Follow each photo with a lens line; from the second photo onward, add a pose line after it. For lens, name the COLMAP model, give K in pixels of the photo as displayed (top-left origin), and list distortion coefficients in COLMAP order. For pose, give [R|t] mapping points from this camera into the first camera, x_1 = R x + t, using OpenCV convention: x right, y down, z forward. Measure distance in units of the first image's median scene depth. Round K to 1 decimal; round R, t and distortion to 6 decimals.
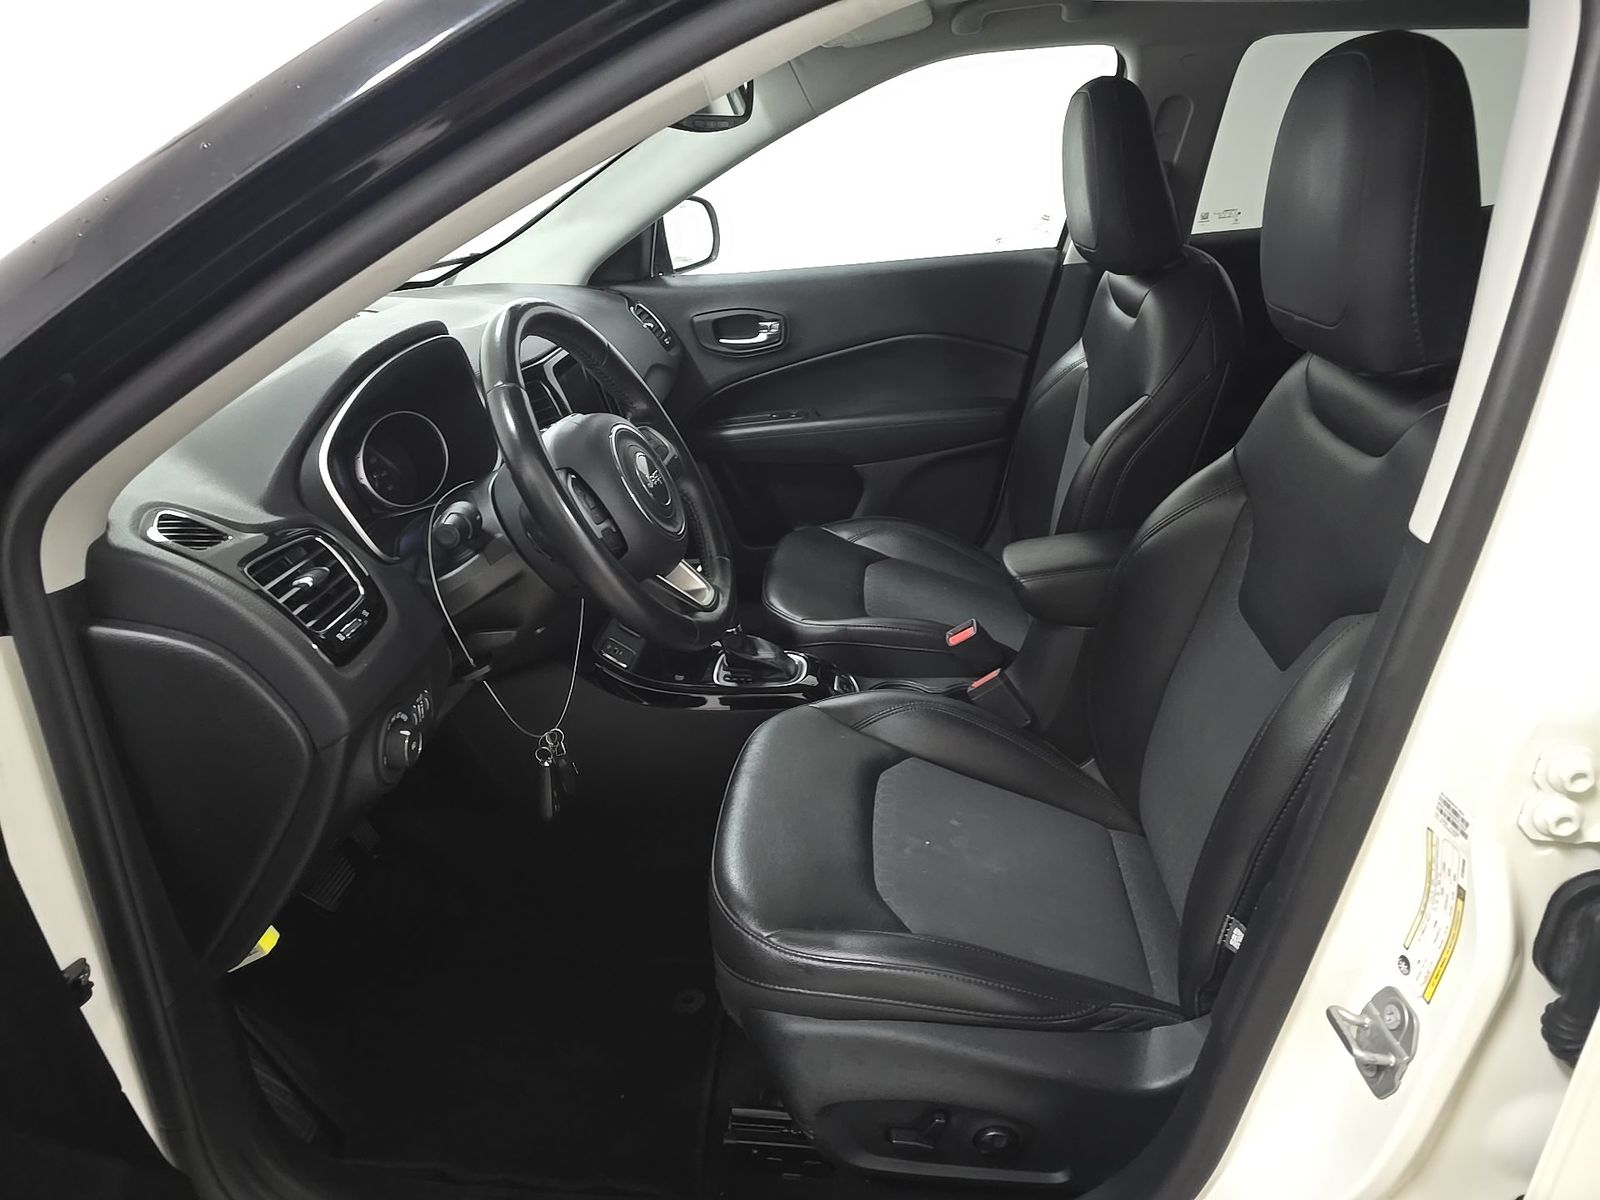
lens RADIAL K [[1062.7, 0, 800.0], [0, 1062.7, 600.0], [0, 0, 1]] dist [0.052303, 0.001465]
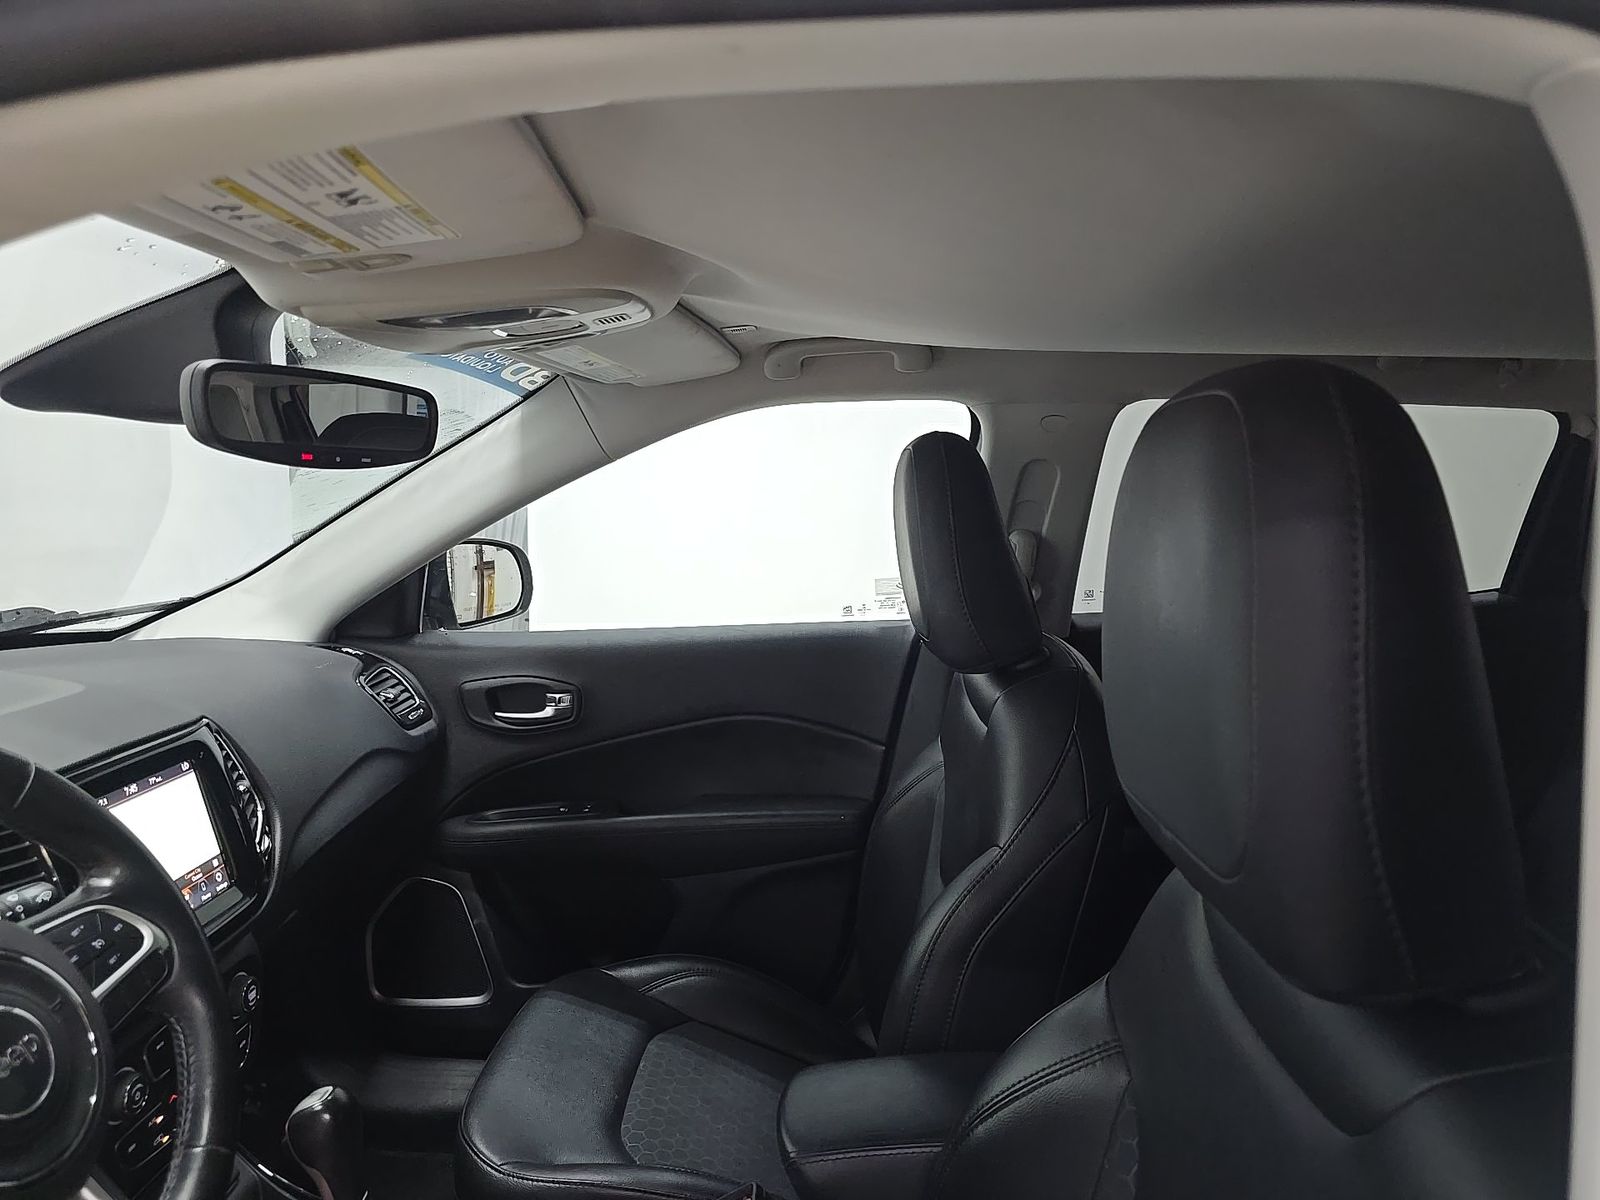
lens RADIAL K [[1067.8, 0, 800.0], [0, 1067.8, 600.0], [0, 0, 1]] dist [0.054420, -0.048689]
pose [[0.998256, 0.040022, 0.043399, 0.112630], [-0.025321, 0.954338, -0.297653, -0.094881], [-0.053330, 0.296035, 0.953687, 0.212397]]
